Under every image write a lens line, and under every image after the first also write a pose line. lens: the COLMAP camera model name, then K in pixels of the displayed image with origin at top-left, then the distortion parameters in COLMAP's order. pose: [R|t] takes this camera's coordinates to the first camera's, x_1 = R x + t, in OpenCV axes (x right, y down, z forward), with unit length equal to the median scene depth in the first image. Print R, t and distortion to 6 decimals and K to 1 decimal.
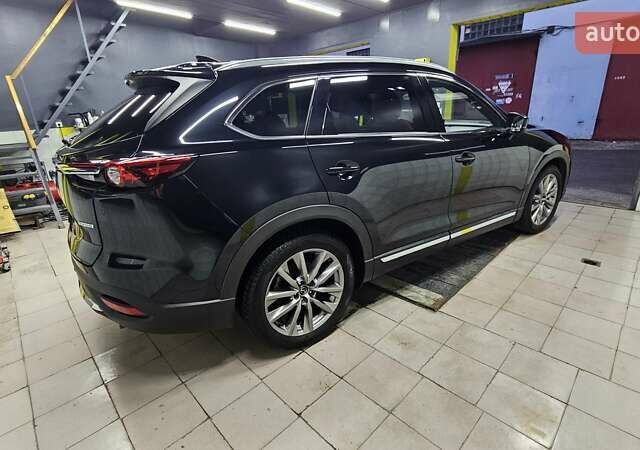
lens RADIAL K [[328.0, 0, 320.0], [0, 328.0, 225.0], [0, 0, 1]] dist [0.002464, -0.000097]
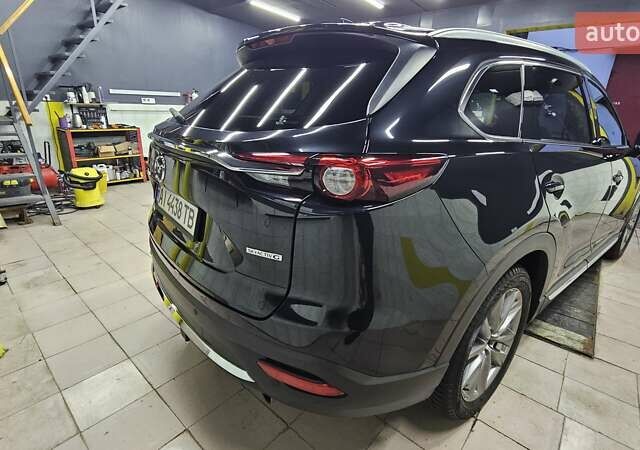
lens RADIAL K [[328.0, 0, 320.0], [0, 328.0, 225.0], [0, 0, 1]] dist [0.002464, -0.000097]
pose [[0.992718, 0.049914, 0.109630, -0.489438], [-0.049876, 0.998751, -0.003092, -0.043267], [-0.109647, -0.002399, 0.993968, 0.263264]]
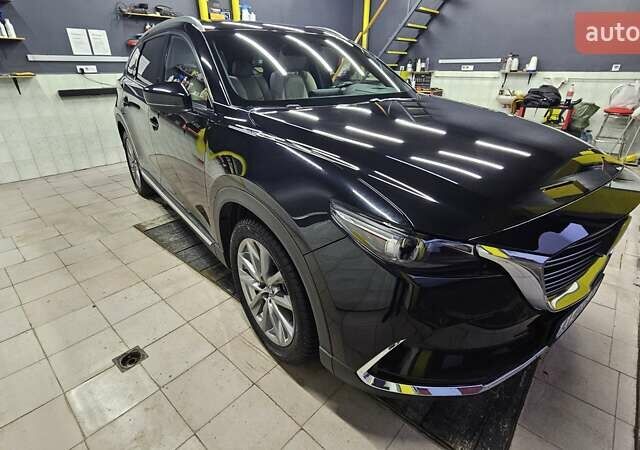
lens RADIAL K [[328.0, 0, 320.0], [0, 328.0, 225.0], [0, 0, 1]] dist [0.002464, -0.000097]
pose [[0.069273, 0.477413, -0.875944, 1.715498], [-0.343255, 0.835846, 0.428412, -0.624993], [0.936684, 0.270995, 0.221776, 1.542265]]
